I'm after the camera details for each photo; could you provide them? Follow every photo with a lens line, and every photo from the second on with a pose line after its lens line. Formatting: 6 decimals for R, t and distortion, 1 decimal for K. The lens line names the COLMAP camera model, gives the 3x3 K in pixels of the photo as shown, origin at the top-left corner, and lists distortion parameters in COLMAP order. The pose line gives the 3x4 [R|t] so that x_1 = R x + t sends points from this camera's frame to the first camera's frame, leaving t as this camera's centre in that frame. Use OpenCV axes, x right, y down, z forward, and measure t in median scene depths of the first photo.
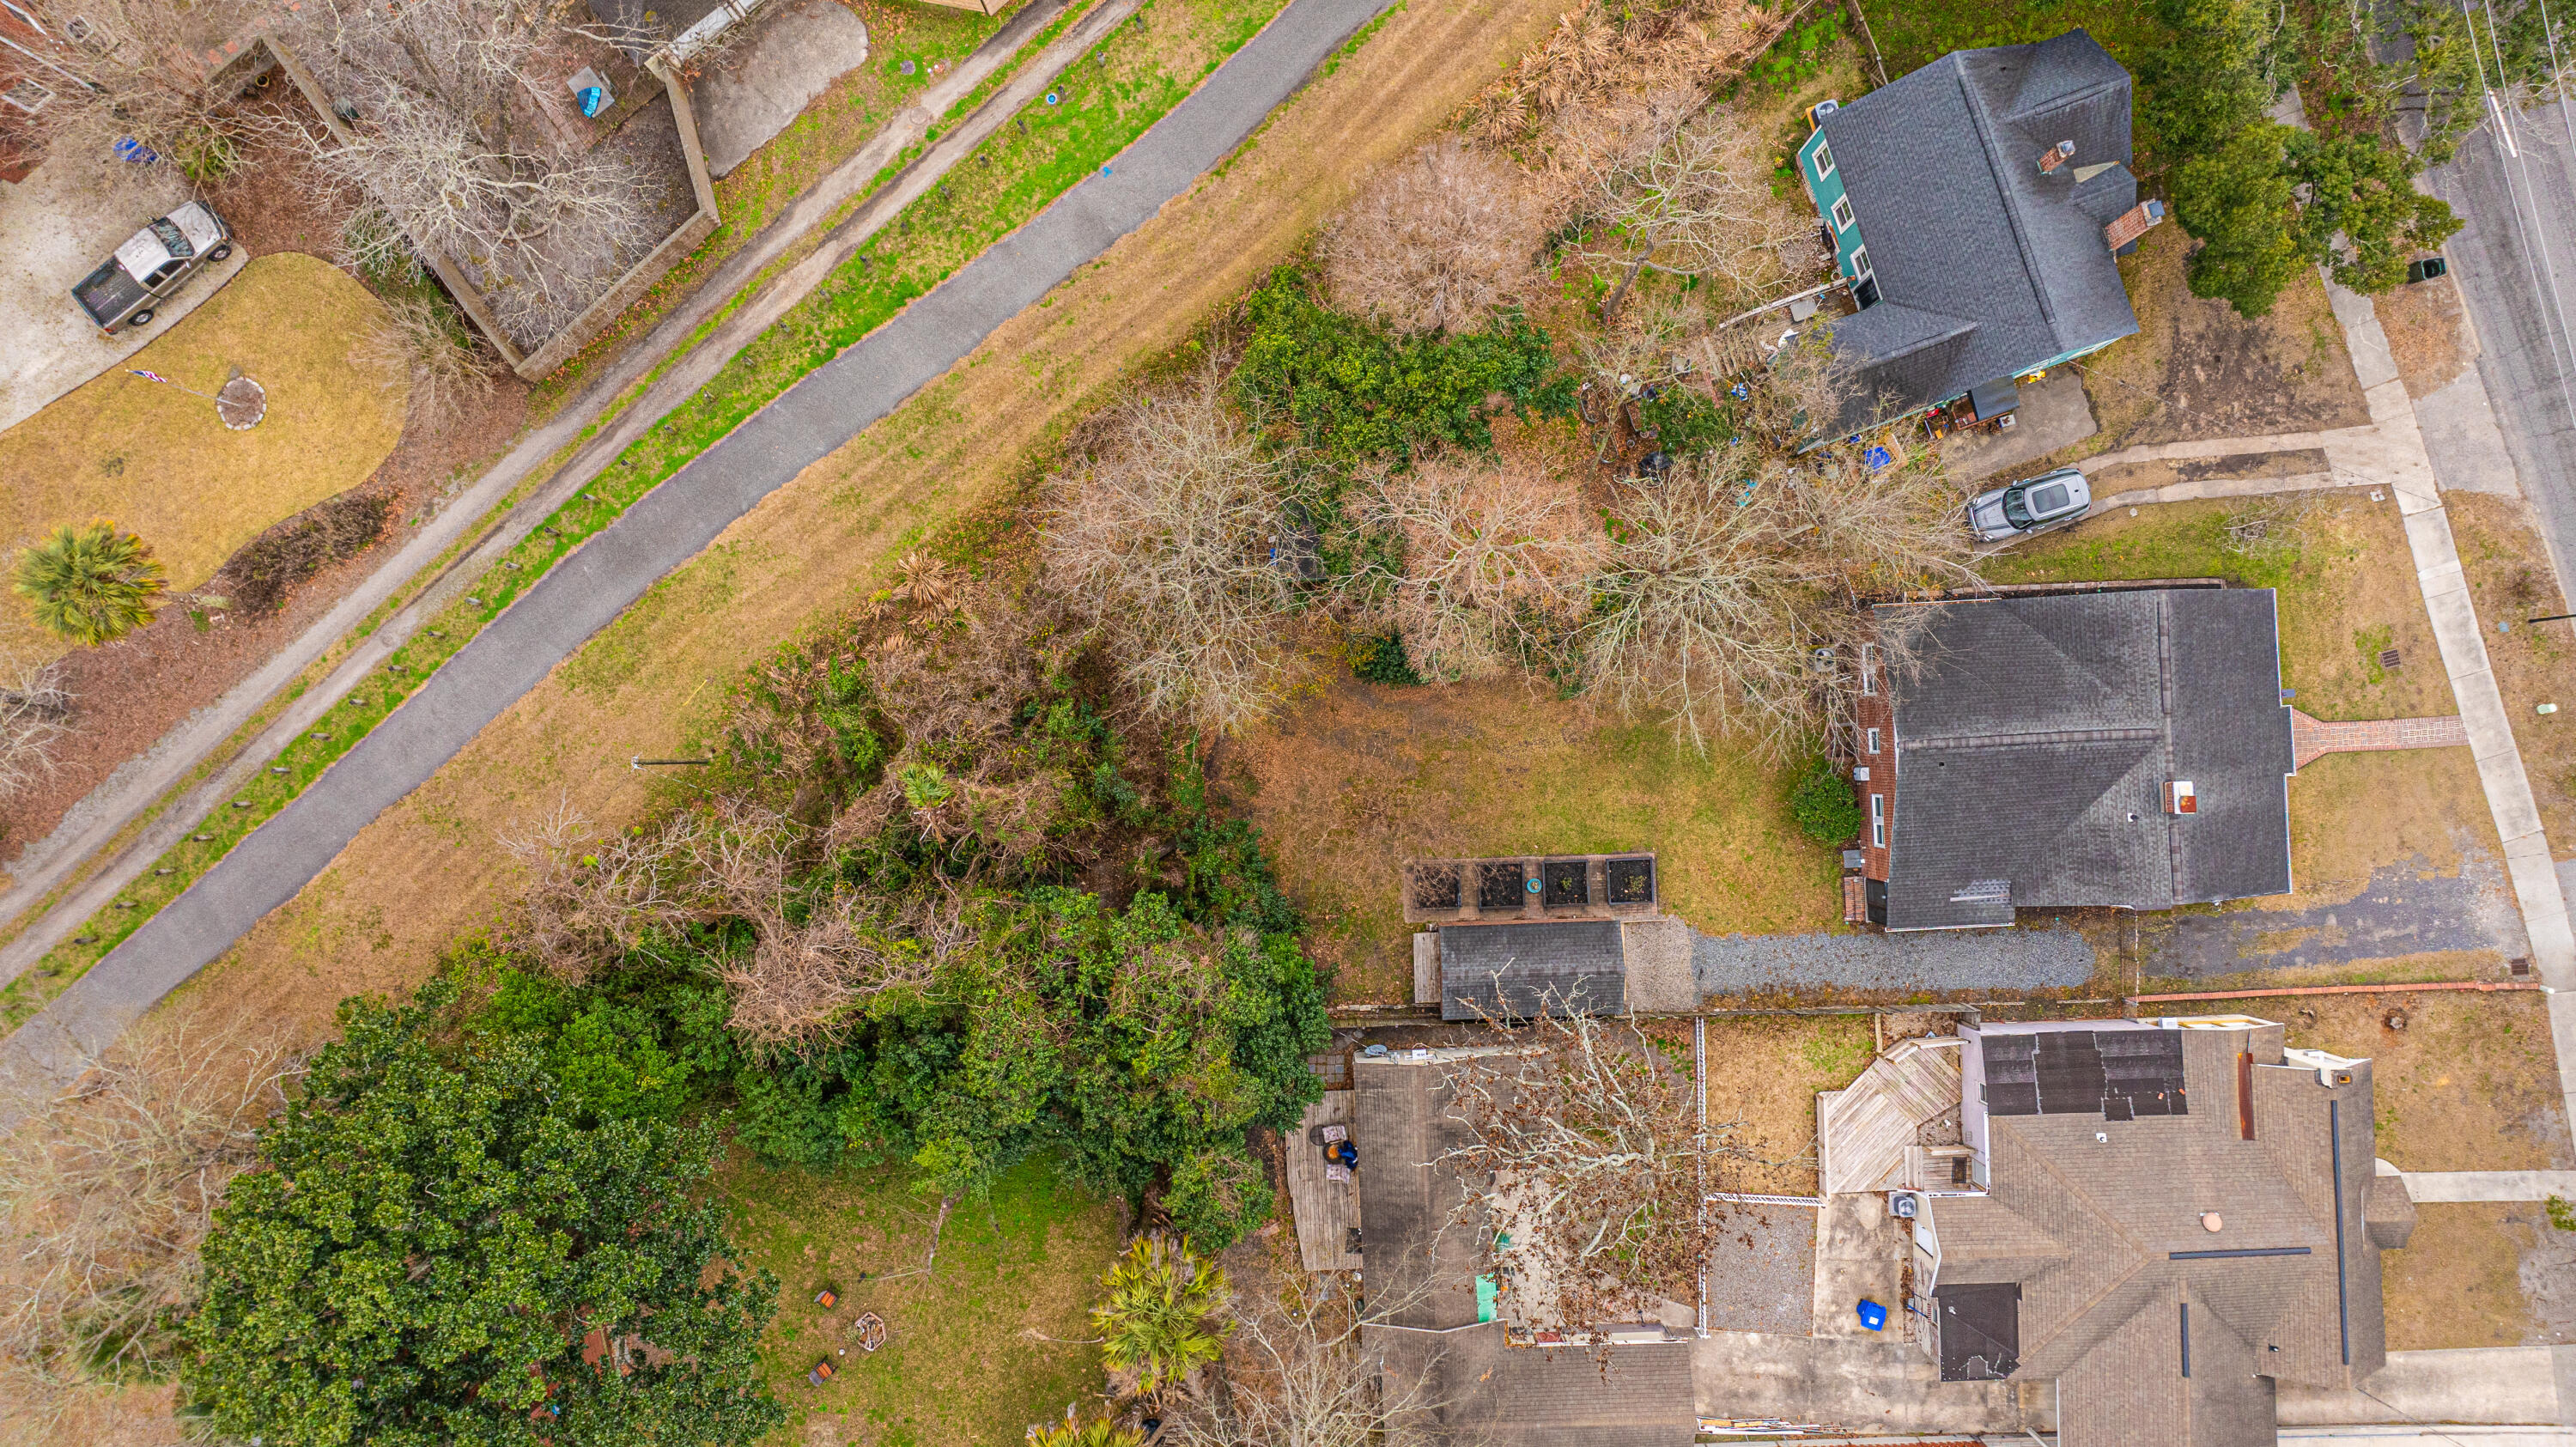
lens RADIAL K [[1800.5, 0, 1288.0], [0, 1800.5, 723.5], [0, 0, 1]] dist [-0.030918, 0.034198]
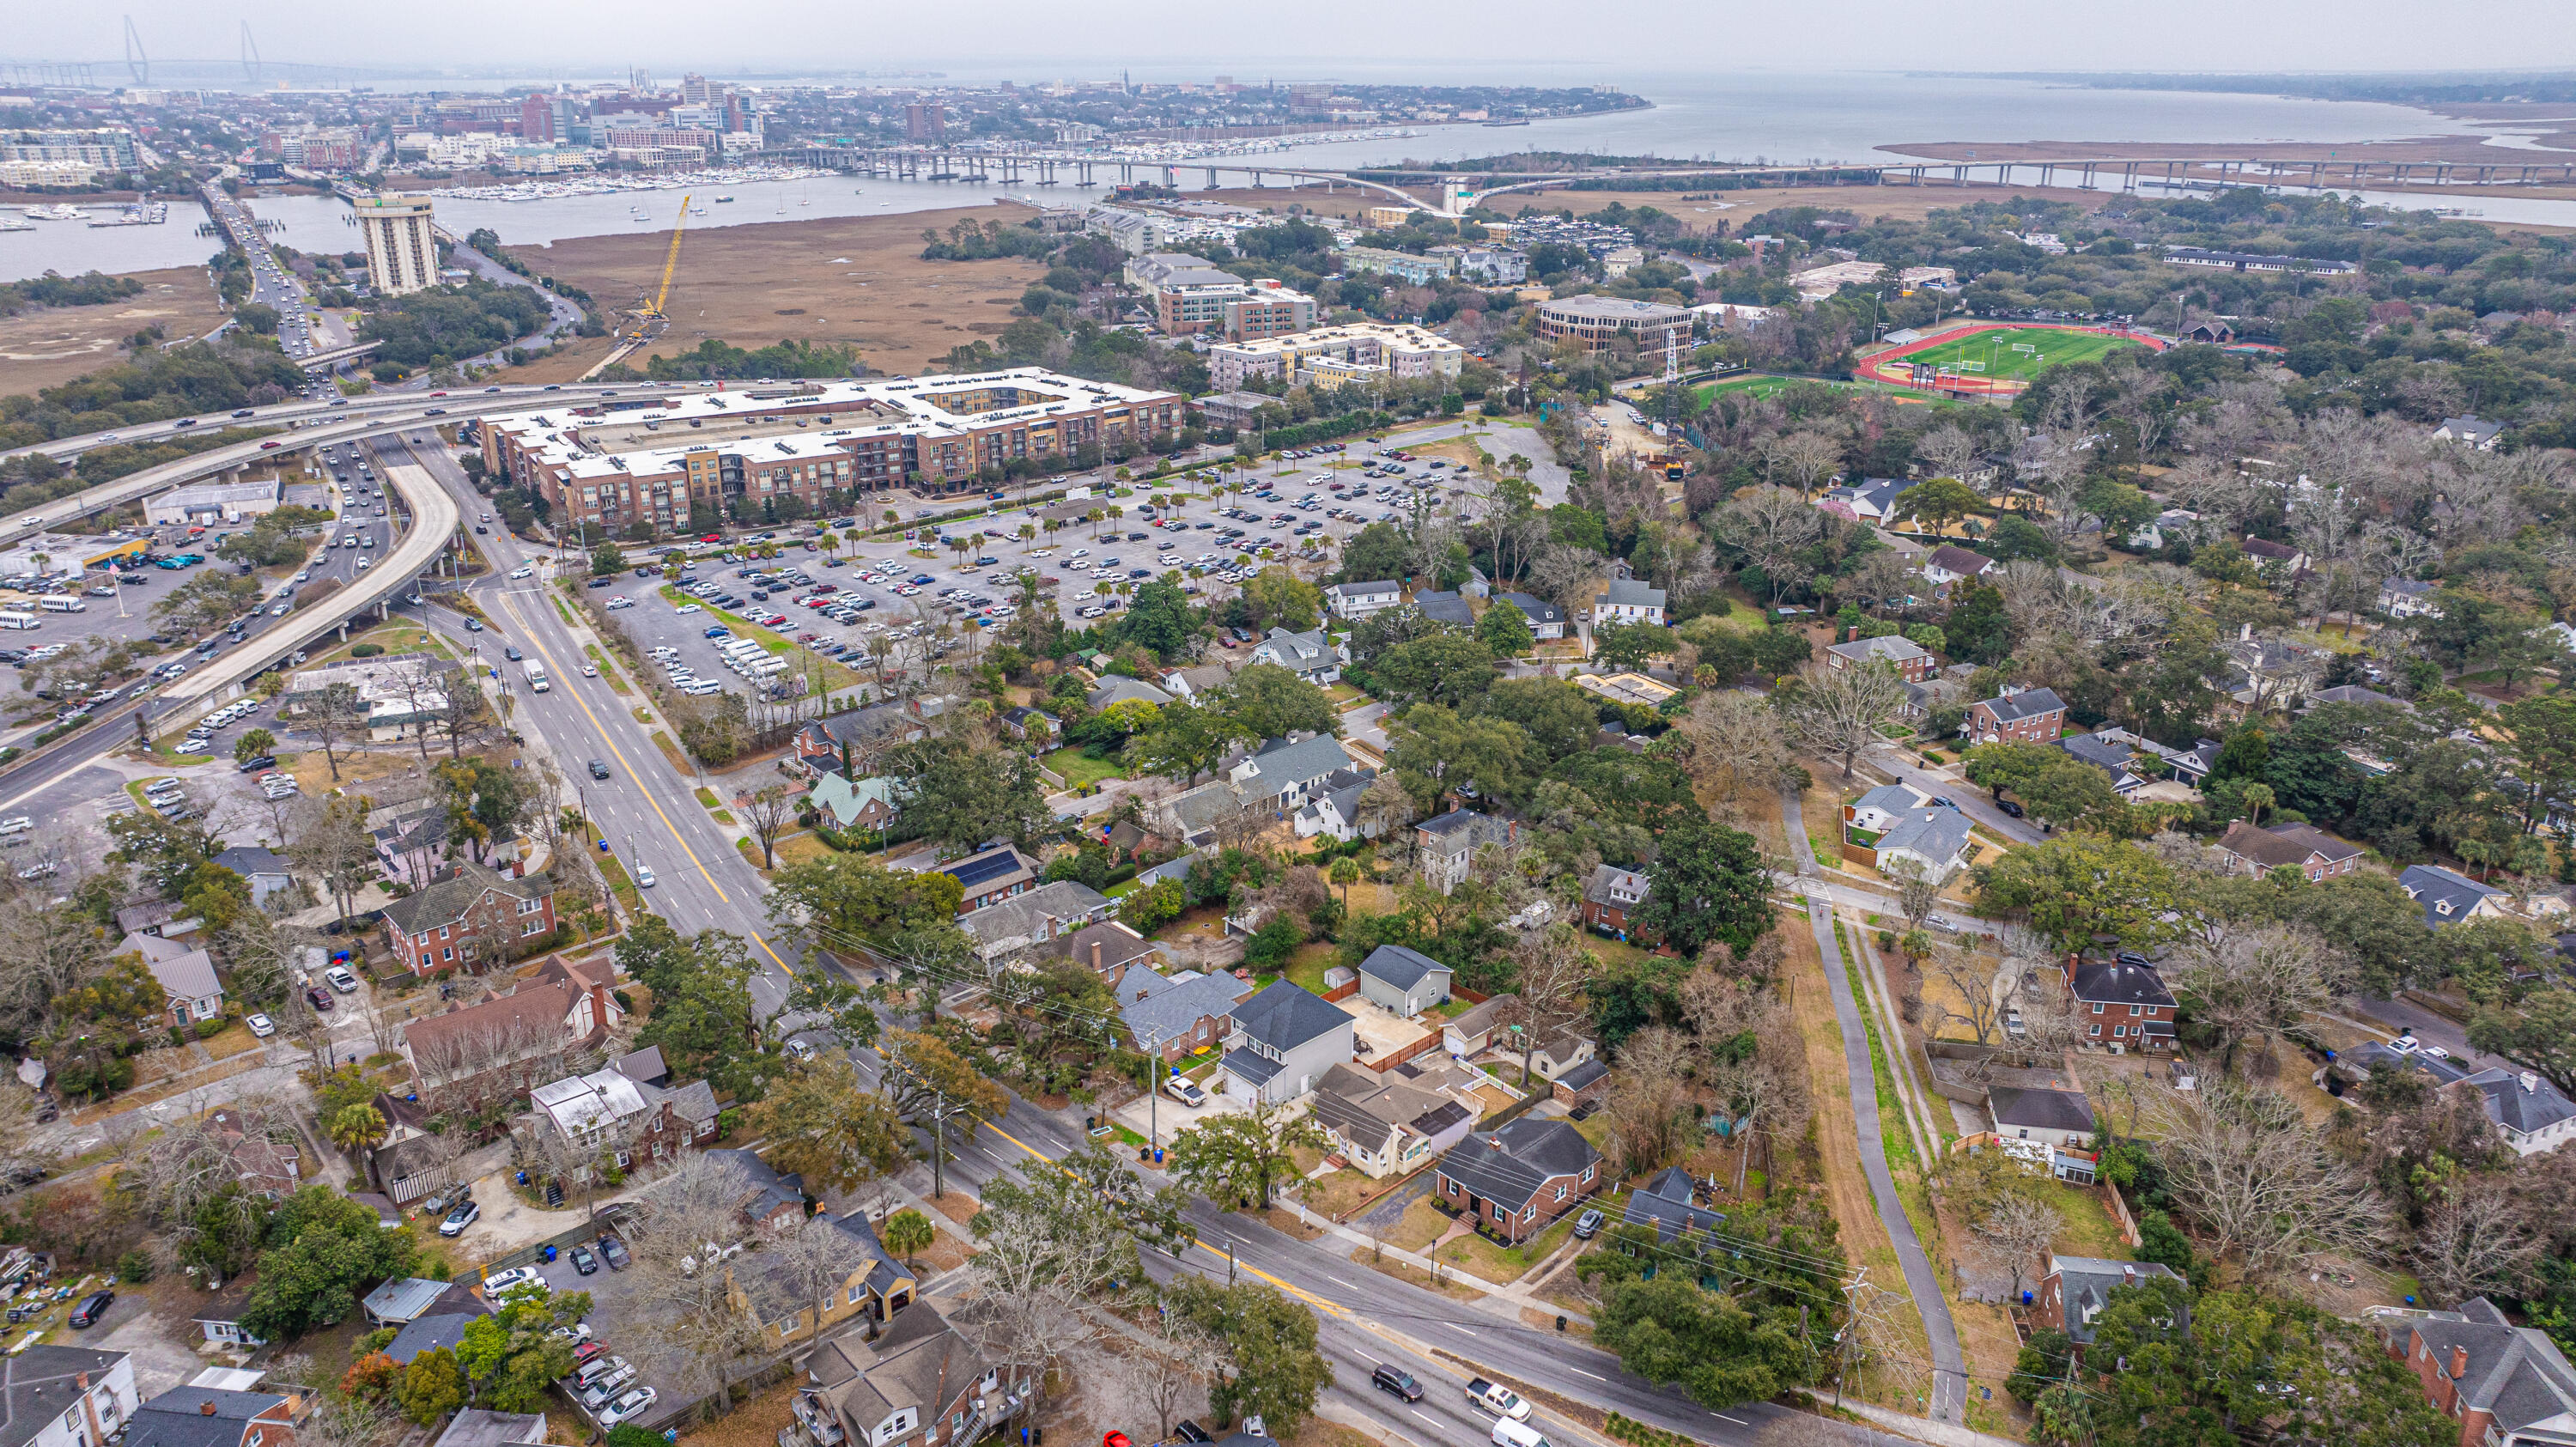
lens RADIAL K [[1800.5, 0, 1288.0], [0, 1800.5, 723.5], [0, 0, 1]] dist [-0.030918, 0.034198]
pose [[-0.752055, 0.239680, -0.613976, 2.260346], [-0.658959, -0.254149, 0.707942, -1.566412], [0.013638, 0.936996, 0.349073, -0.686448]]
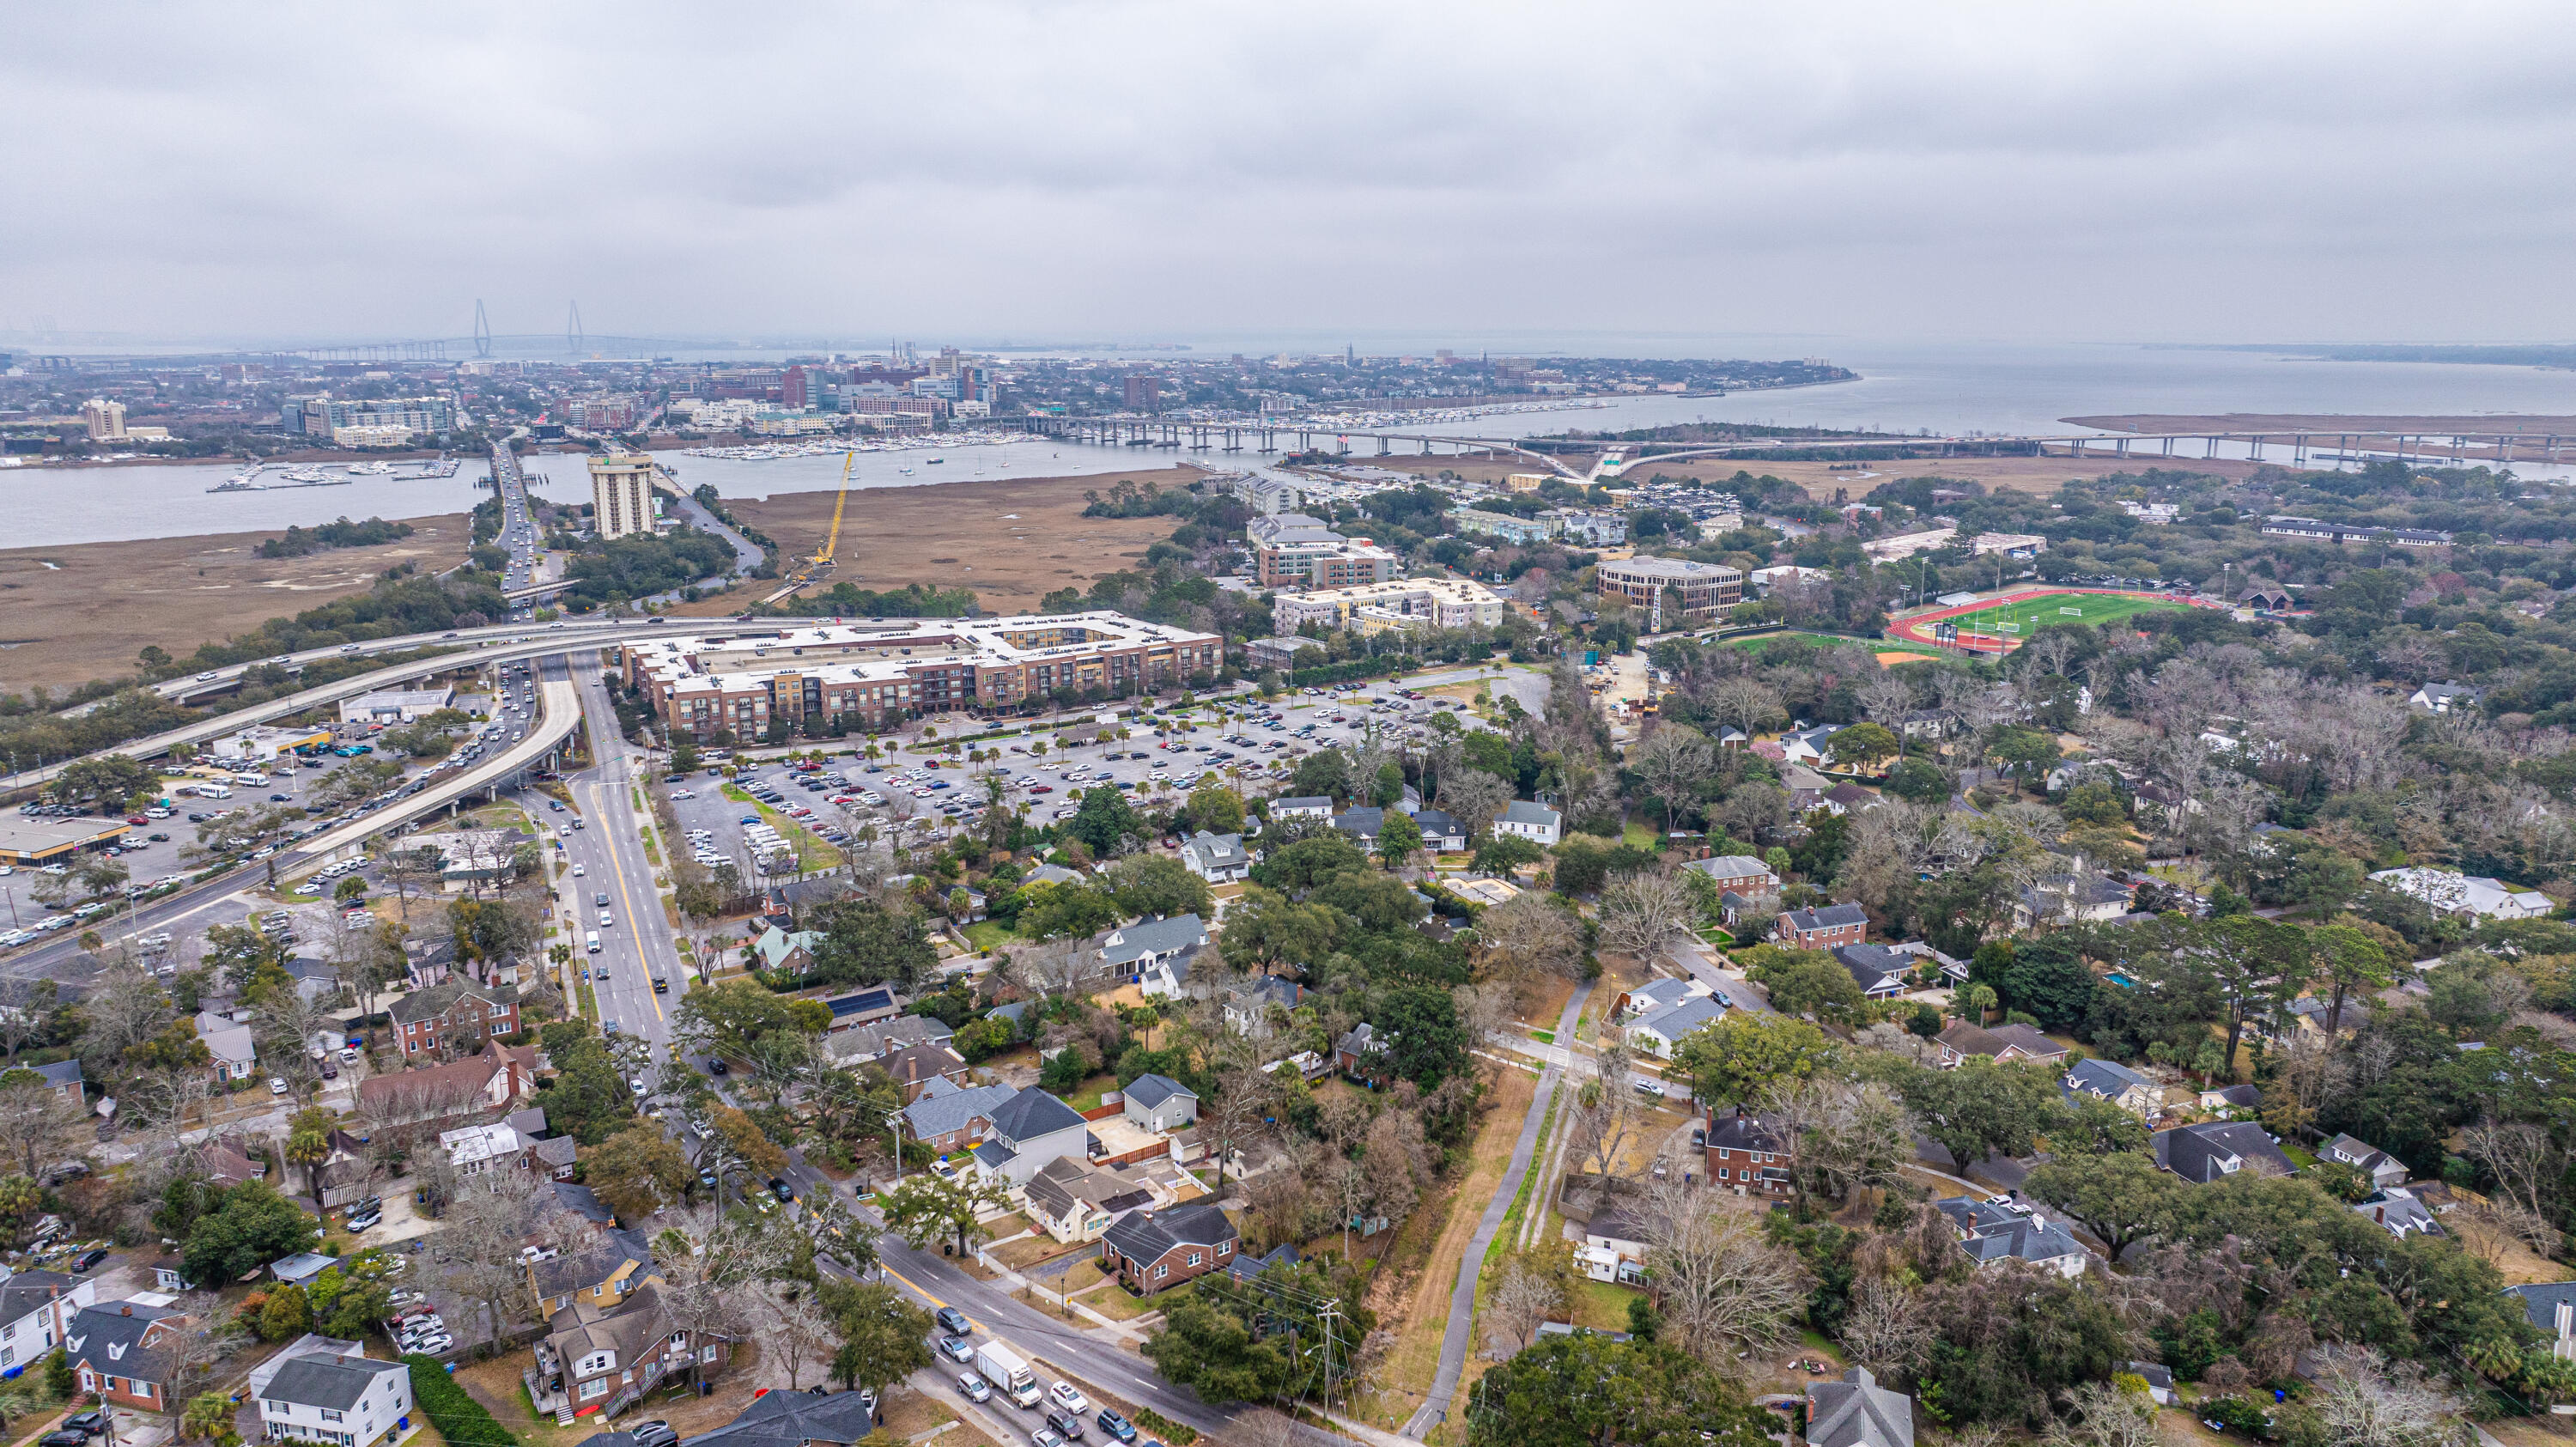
lens RADIAL K [[1800.5, 0, 1288.0], [0, 1800.5, 723.5], [0, 0, 1]] dist [-0.030918, 0.034198]
pose [[-0.833367, 0.130517, -0.537089, 1.968348], [-0.552495, -0.168966, 0.816211, -2.780819], [0.015780, 0.976942, 0.212920, -0.754605]]
